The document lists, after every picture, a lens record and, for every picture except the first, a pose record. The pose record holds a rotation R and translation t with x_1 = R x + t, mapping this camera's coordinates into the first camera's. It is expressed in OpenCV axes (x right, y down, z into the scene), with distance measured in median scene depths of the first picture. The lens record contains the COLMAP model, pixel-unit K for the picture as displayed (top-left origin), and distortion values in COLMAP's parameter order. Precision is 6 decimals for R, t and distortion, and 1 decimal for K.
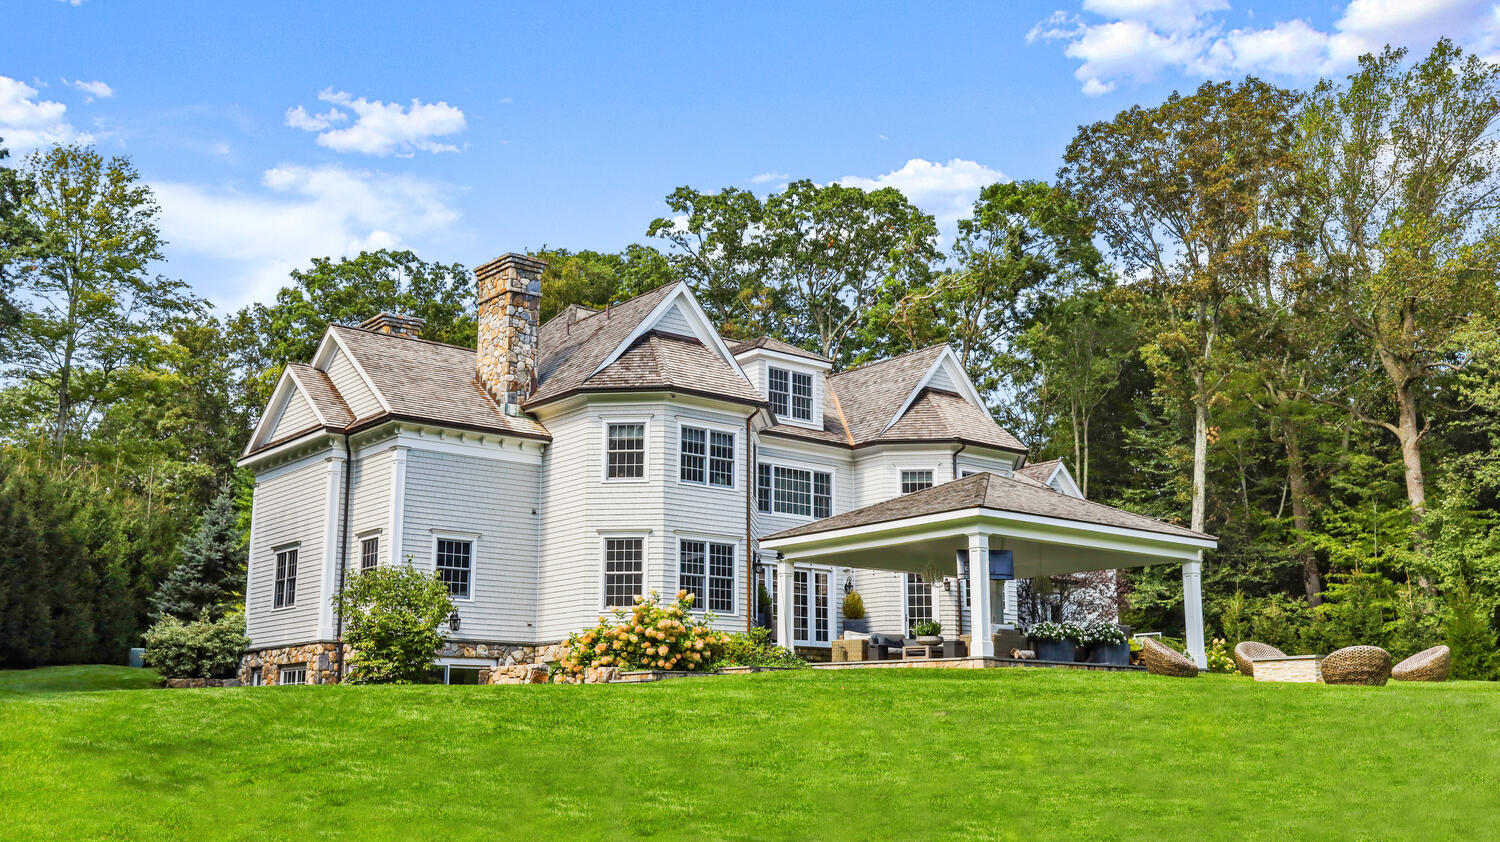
lens RADIAL K [[1652.5, 0, 747.5], [0, 1652.5, 492.0], [0, 0, 1]] dist [-0.000041, 0.006559]
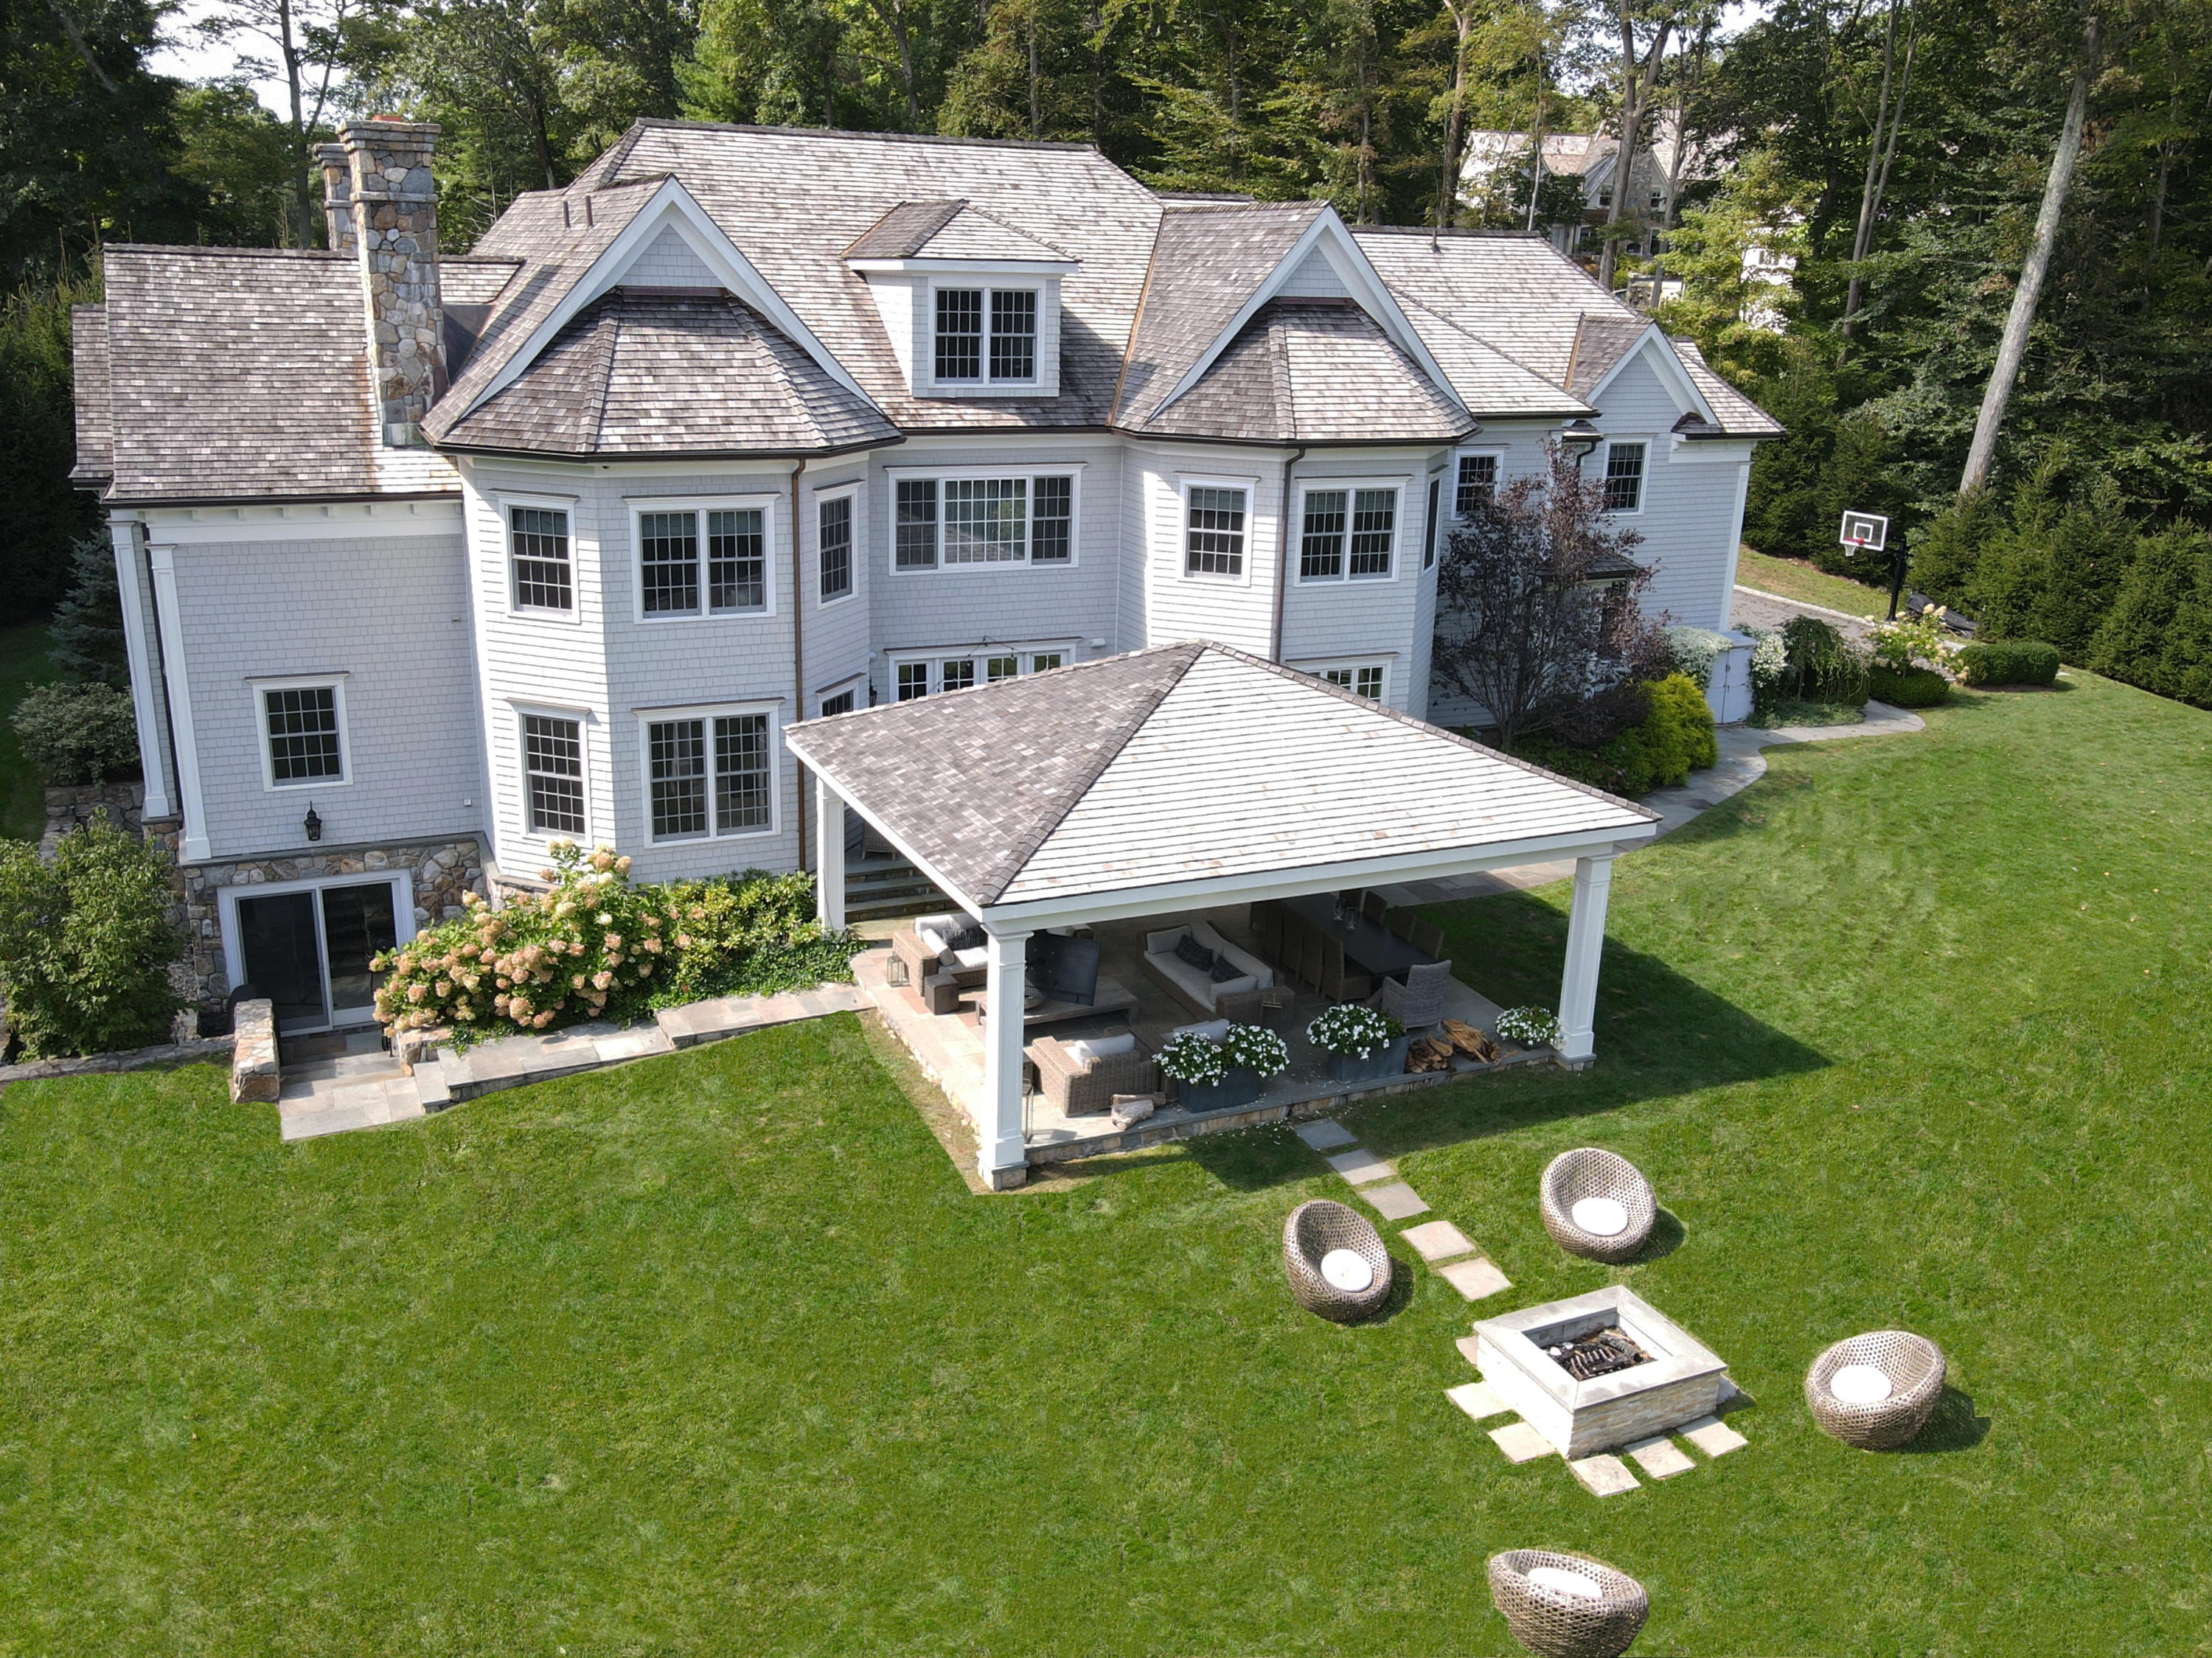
lens RADIAL K [[1791.8, 0, 1106.0], [0, 1791.8, 829.0], [0, 0, 1]] dist [0.008953, 0.008596]
pose [[0.955939, 0.125307, -0.265479, 0.260437], [0.021037, 0.872759, 0.487697, -0.221612], [0.292811, -0.471794, 0.831669, 0.498072]]
